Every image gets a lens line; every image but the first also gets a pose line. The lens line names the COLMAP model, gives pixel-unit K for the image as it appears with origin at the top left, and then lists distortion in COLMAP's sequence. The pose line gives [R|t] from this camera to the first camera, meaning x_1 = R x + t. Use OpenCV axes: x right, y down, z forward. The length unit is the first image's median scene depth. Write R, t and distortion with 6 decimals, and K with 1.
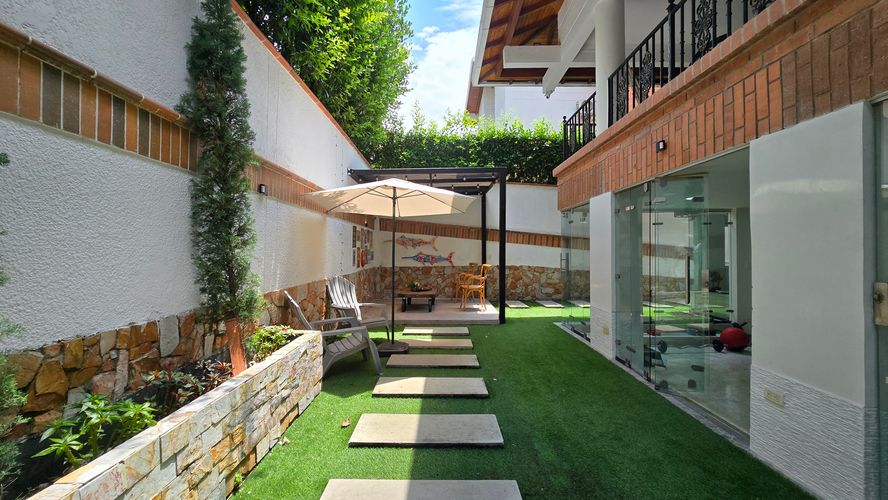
lens RADIAL K [[366.3, 0, 441.9], [0, 366.3, 248.2], [0, 0, 1]] dist [-0.031386, 0.007851]
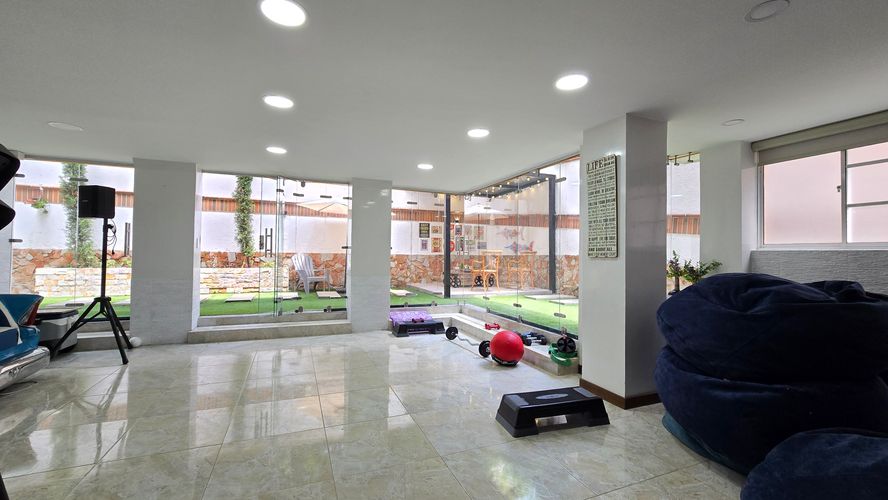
lens RADIAL K [[366.3, 0, 441.9], [0, 366.3, 248.2], [0, 0, 1]] dist [-0.031386, 0.007851]
pose [[0.374110, -0.007739, -0.927352, 0.876172], [-0.008110, 0.999900, -0.011616, 0.043866], [0.927349, 0.011866, 0.374009, 0.397978]]
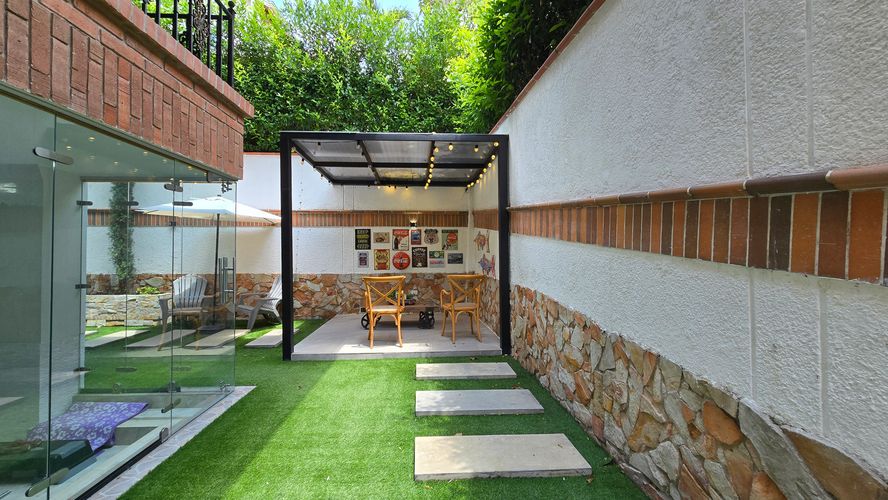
lens RADIAL K [[366.3, 0, 441.9], [0, 366.3, 248.2], [0, 0, 1]] dist [-0.031386, 0.007851]
pose [[0.061745, -0.008569, -0.998055, 0.617708], [0.007354, 0.999940, -0.008130, 0.003118], [0.998065, -0.006838, 0.061805, 0.894985]]
